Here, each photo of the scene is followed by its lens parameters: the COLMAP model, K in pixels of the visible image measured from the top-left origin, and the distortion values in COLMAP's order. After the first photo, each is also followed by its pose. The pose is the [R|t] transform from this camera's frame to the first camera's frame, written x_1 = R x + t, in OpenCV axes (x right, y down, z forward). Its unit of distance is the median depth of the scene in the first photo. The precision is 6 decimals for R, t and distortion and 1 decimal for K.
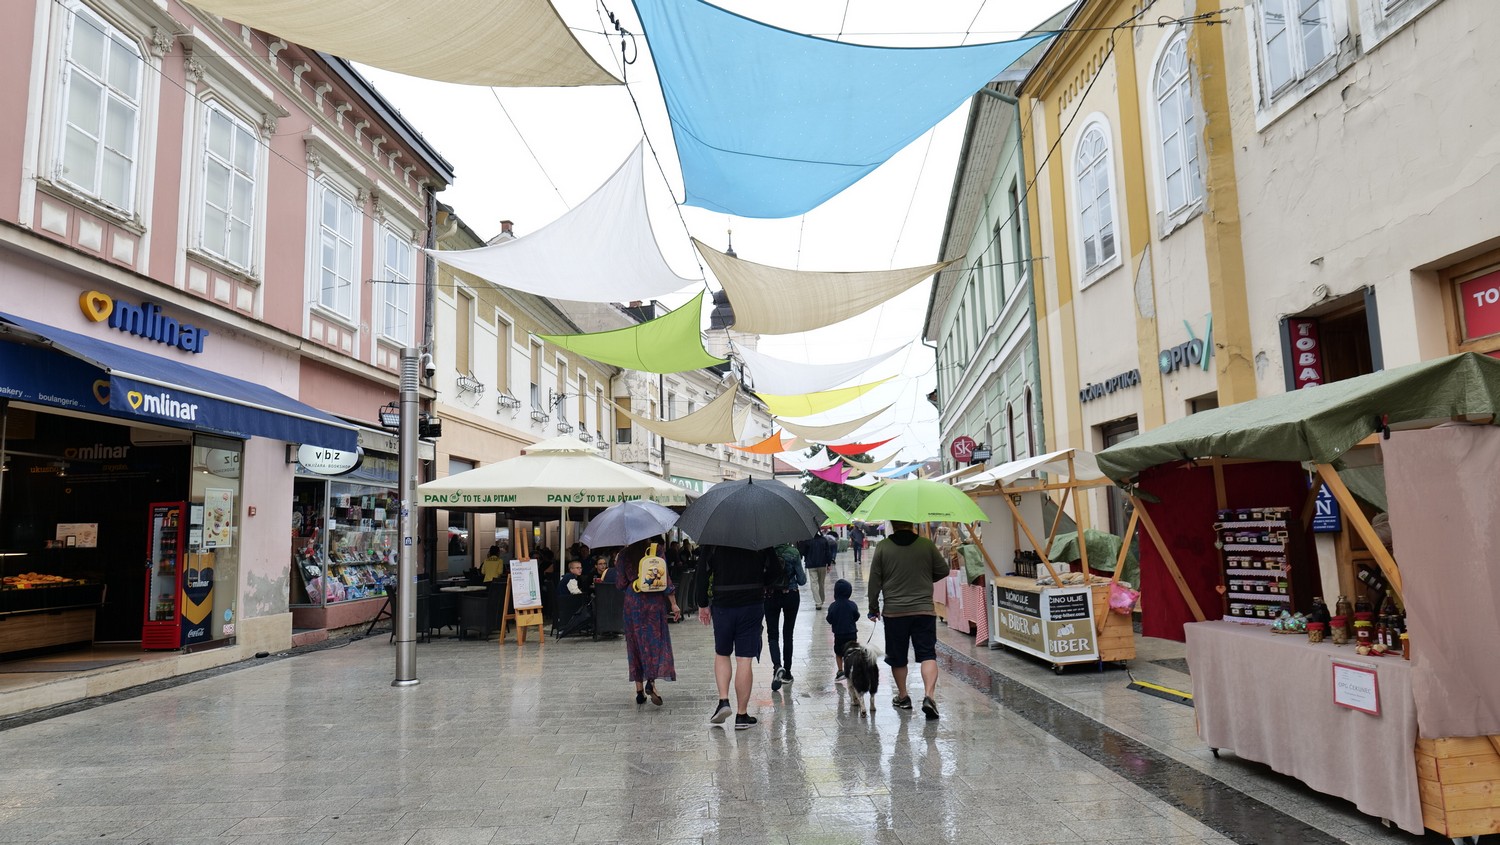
lens RADIAL K [[861.2, 0, 750.0], [0, 861.2, 422.5], [0, 0, 1]] dist [-0.004078, -0.000162]
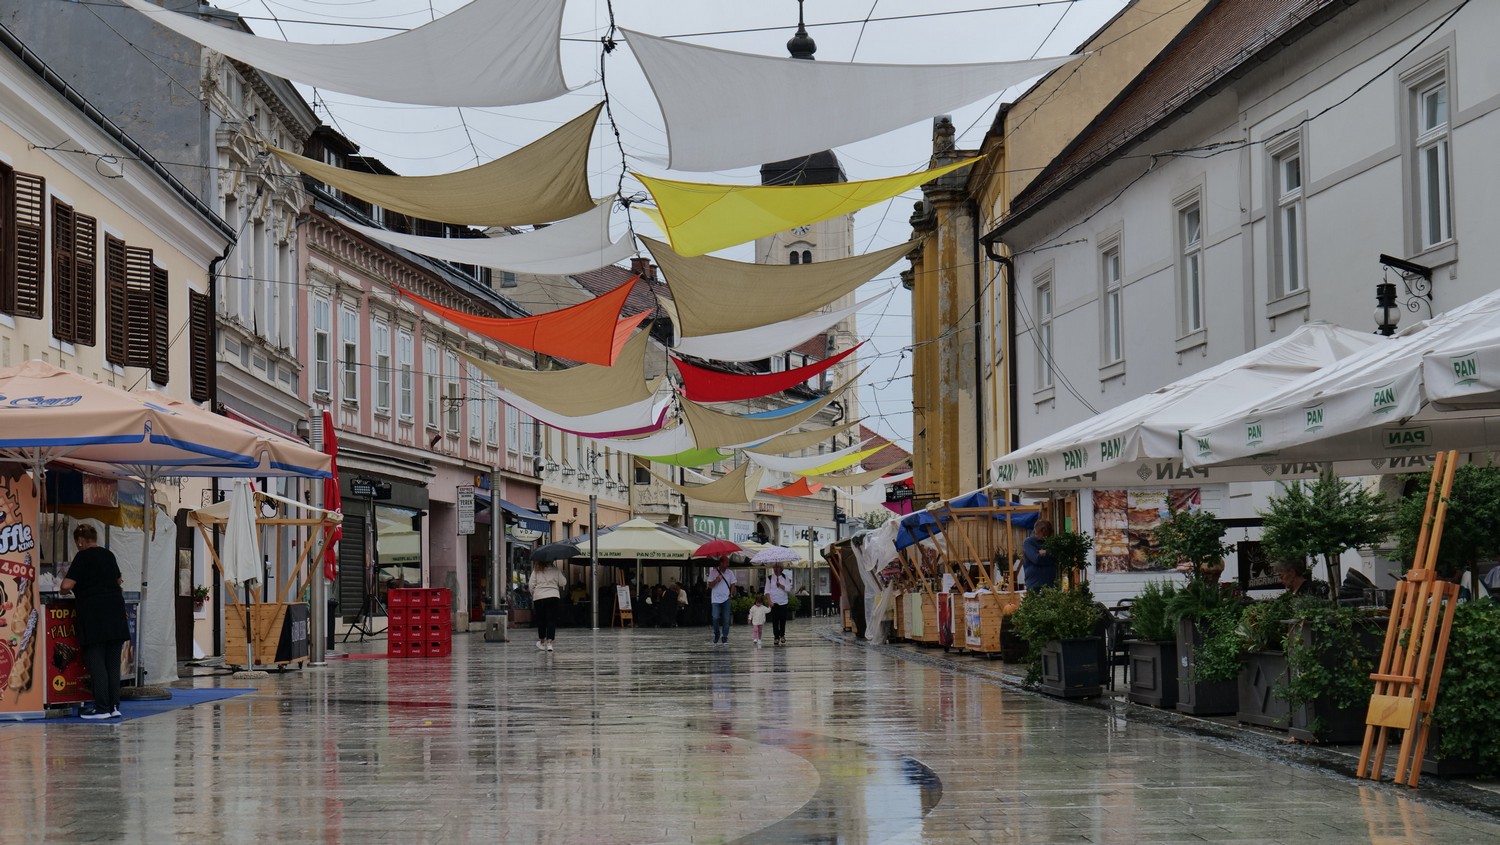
lens RADIAL K [[2428.5, 0, 750.0], [0, 2428.5, 422.5], [0, 0, 1]] dist [0.004863, 0.068562]
pose [[0.998172, 0.009938, -0.059621, 0.135381], [-0.006646, 0.998455, 0.055169, -0.199509], [0.060077, -0.054672, 0.996695, -1.720247]]
